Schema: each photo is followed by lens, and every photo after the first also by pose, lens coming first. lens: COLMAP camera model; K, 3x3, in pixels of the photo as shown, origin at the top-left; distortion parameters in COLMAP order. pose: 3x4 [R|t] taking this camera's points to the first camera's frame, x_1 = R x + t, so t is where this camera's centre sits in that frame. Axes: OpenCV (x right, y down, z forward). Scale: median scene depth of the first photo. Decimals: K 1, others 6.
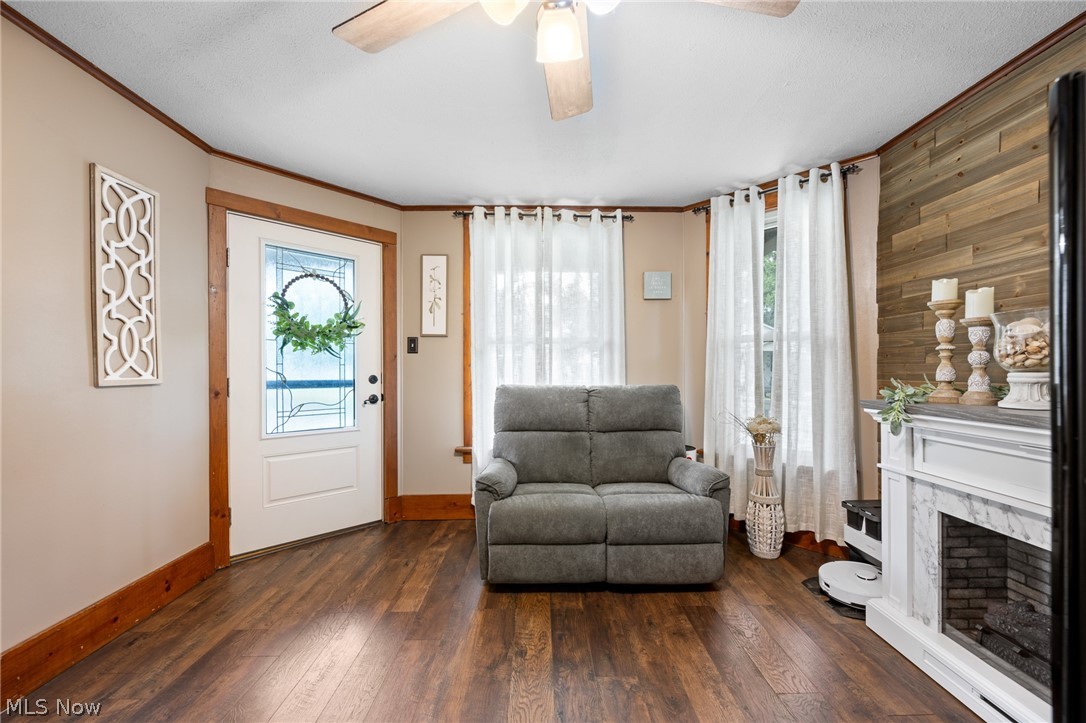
lens RADIAL K [[425.4, 0, 546.4], [0, 425.4, 376.8], [0, 0, 1]] dist [-0.001311, -0.000729]
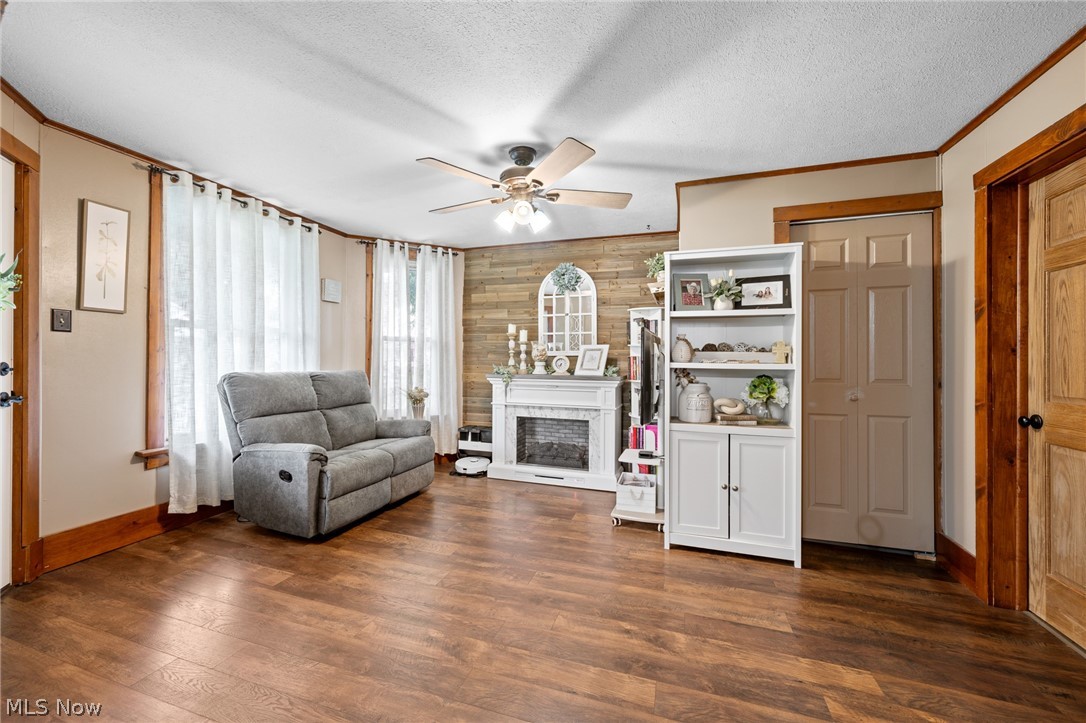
lens RADIAL K [[425.4, 0, 541.0], [0, 425.4, 360.2], [0, 0, 1]] dist [-0.001311, -0.000729]
pose [[0.327222, 0.006050, 0.944928, -0.887352], [0.001862, 0.999973, -0.007047, -0.001271], [-0.944946, 0.004065, 0.327202, 0.015133]]
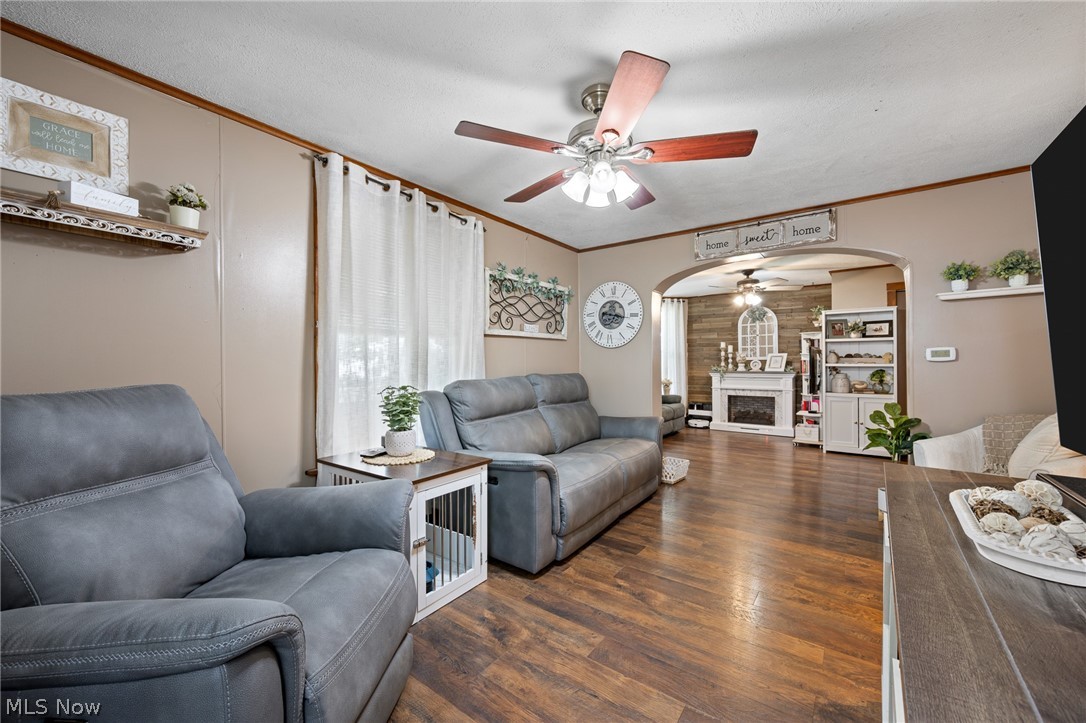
lens RADIAL K [[425.4, 0, 539.7], [0, 425.4, 364.2], [0, 0, 1]] dist [-0.001311, -0.000729]
pose [[0.615536, -0.005626, 0.788089, -2.356773], [0.012795, 0.999914, -0.002856, -0.012470], [-0.788005, 0.011841, 0.615555, -0.124458]]
